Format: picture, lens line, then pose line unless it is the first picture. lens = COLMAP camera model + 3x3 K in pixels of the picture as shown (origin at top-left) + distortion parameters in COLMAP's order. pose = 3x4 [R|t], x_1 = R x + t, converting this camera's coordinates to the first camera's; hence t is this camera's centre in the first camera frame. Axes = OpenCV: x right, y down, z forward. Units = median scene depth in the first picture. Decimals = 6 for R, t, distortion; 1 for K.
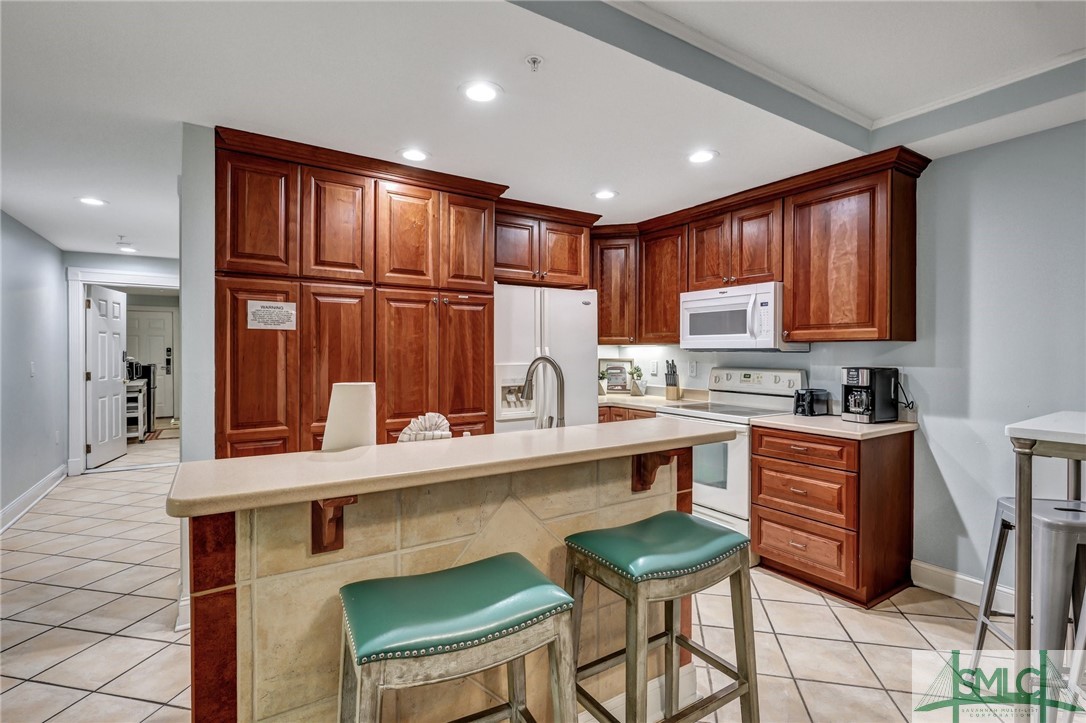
lens RADIAL K [[514.1, 0, 541.9], [0, 514.1, 356.6], [0, 0, 1]] dist [-0.002084, -0.001135]
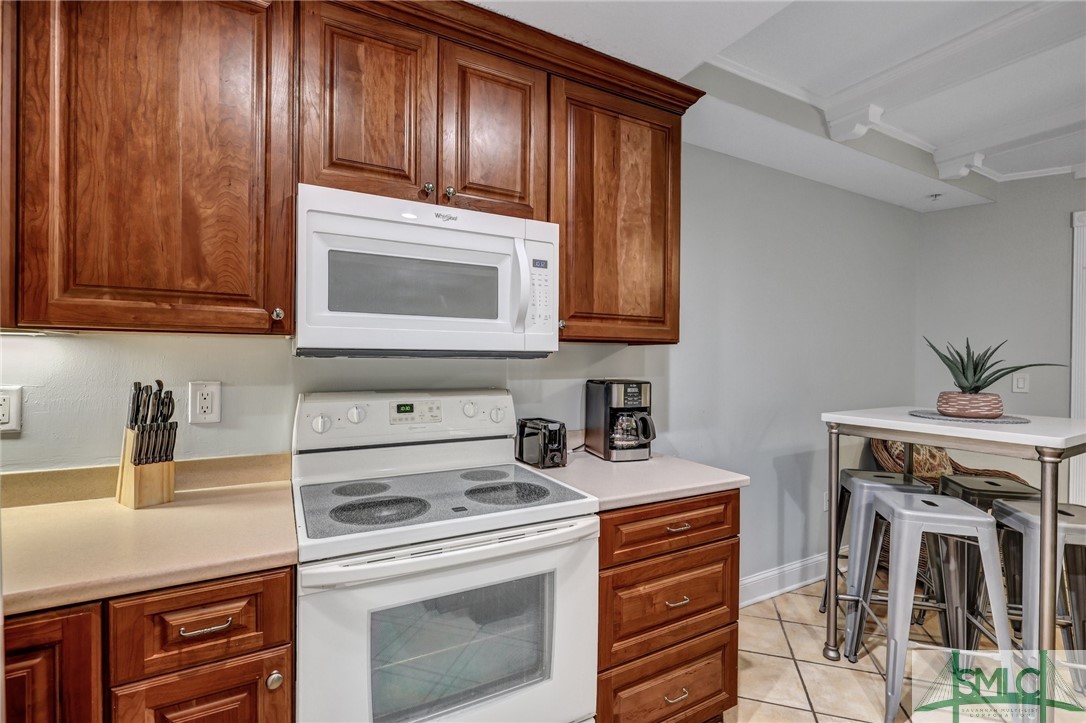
lens RADIAL K [[495.9, 0, 548.2], [0, 495.9, 360.3], [0, 0, 1]] dist [0.001656, -0.000599]
pose [[0.071731, -0.007293, 0.997397, -0.057977], [0.001831, 0.999973, 0.007180, -0.011761], [-0.997422, 0.001311, 0.071742, 1.053781]]
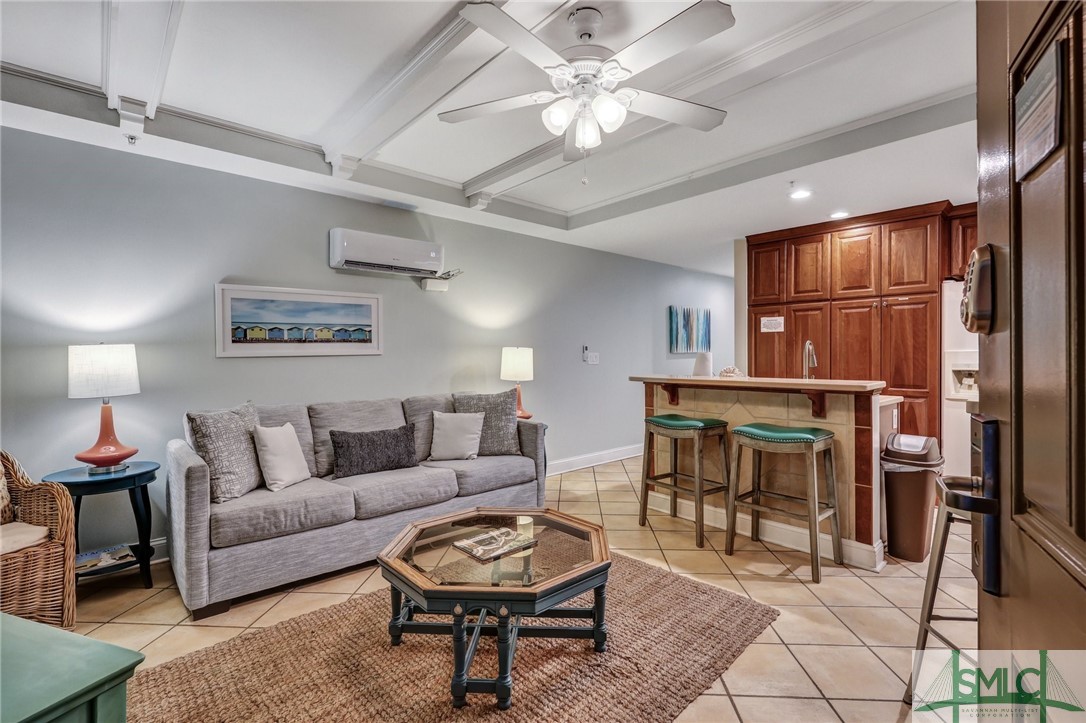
lens RADIAL K [[495.9, 0, 545.8], [0, 495.9, 356.4], [0, 0, 1]] dist [0.001656, -0.000599]
pose [[0.158088, 0.000143, -0.987425, 1.021155], [-0.006474, 0.999979, -0.000891, 0.039370], [0.987404, 0.006533, 0.158085, -0.100962]]
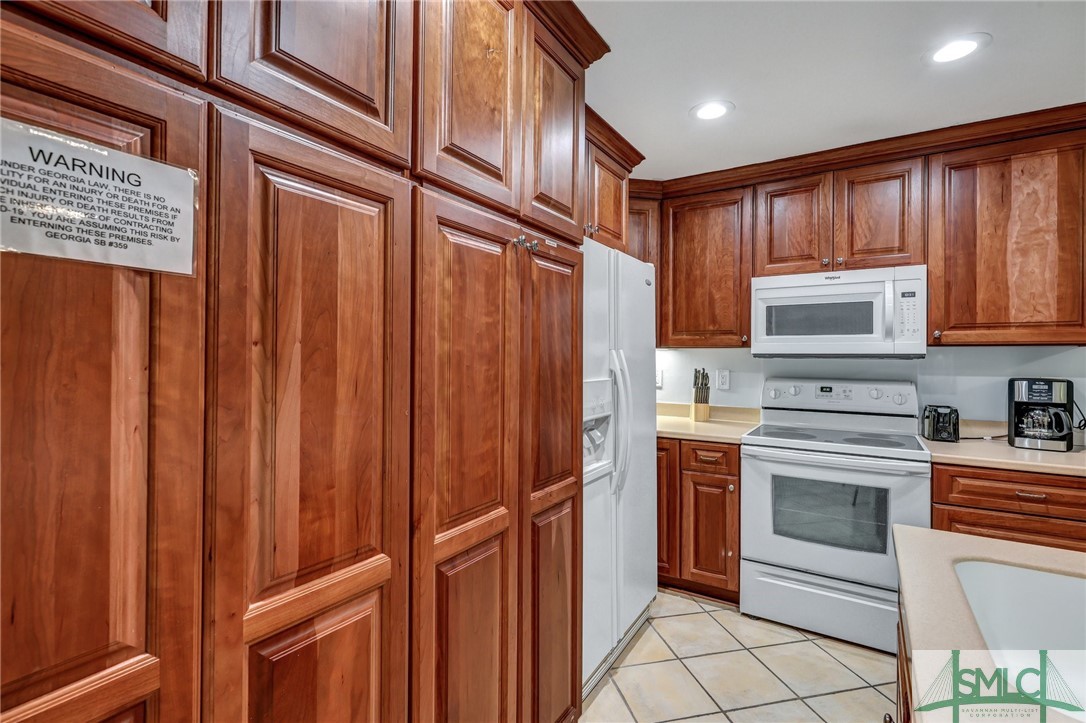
lens RADIAL K [[495.9, 0, 542.8], [0, 495.9, 356.8], [0, 0, 1]] dist [0.001656, -0.000599]
pose [[0.907797, 0.003009, 0.419398, -0.382688], [0.000132, 0.999972, -0.007460, -0.007271], [-0.419409, 0.006828, 0.907772, 0.628643]]
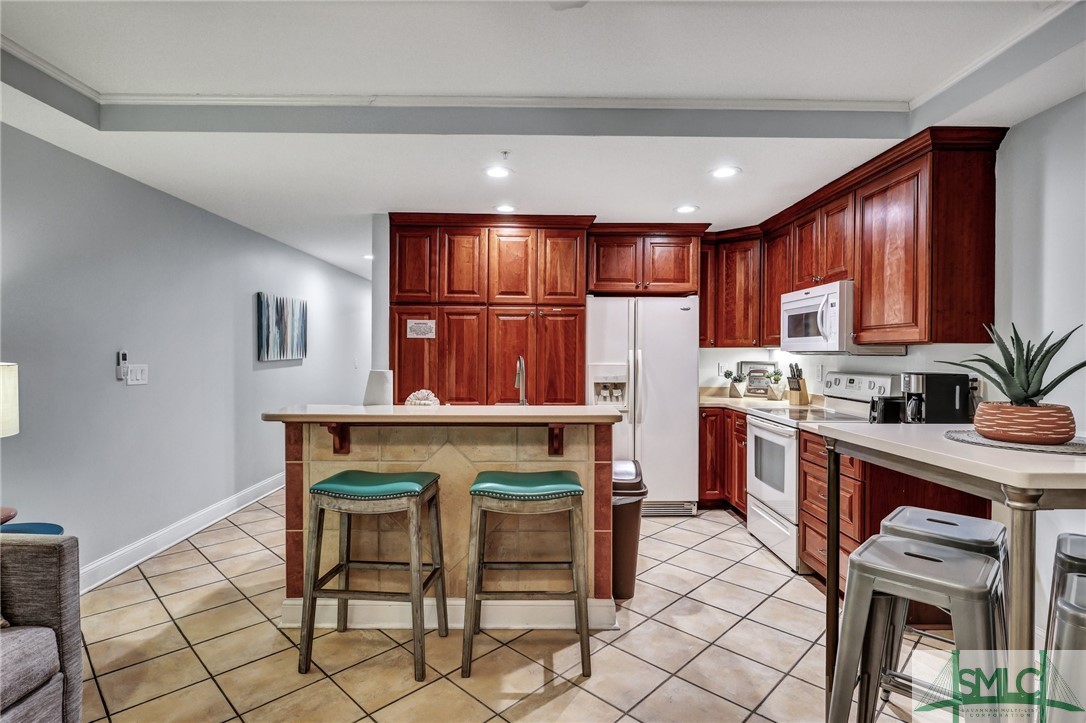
lens RADIAL K [[541.5, 0, 543.7], [0, 541.5, 356.6], [0, 0, 1]] dist [0.003089, -0.000540]
pose [[0.847473, 0.007414, -0.530787, 0.563714], [-0.009802, 0.999951, -0.001683, 0.000849], [0.530748, 0.006629, 0.847503, -0.148202]]
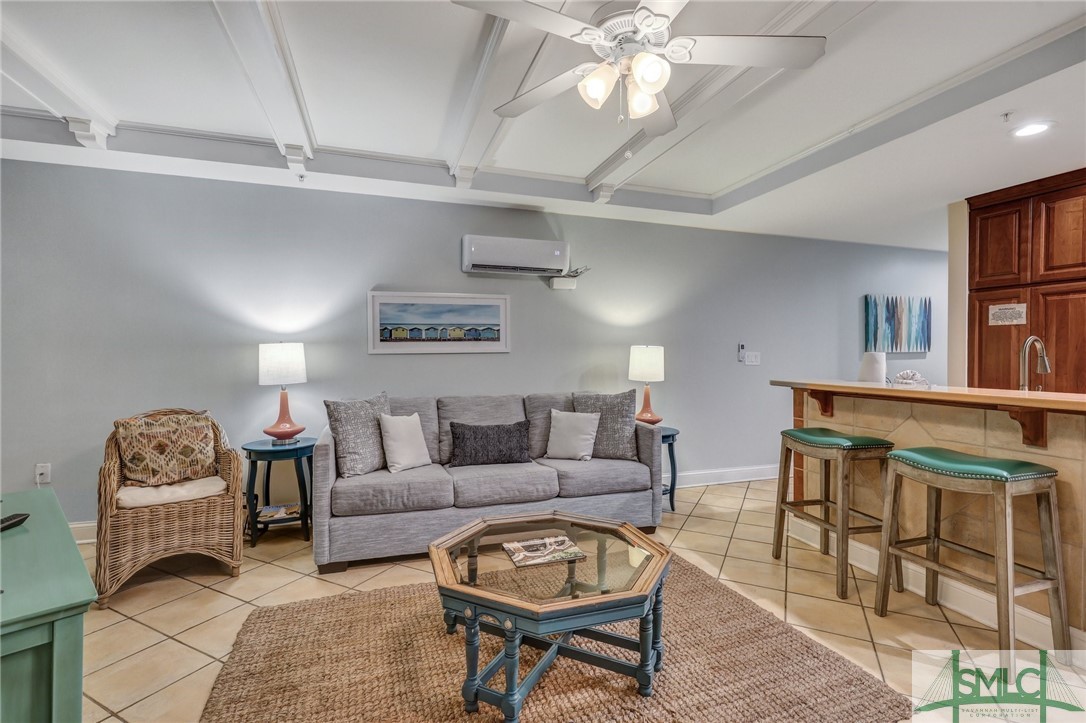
lens RADIAL K [[495.9, 0, 546.2], [0, 495.9, 356.9], [0, 0, 1]] dist [0.001656, -0.000599]
pose [[-0.245407, 0.003614, -0.969413, 0.962455], [-0.014122, 0.999874, 0.007303, 0.037134], [0.969317, 0.015482, -0.245325, 0.107940]]
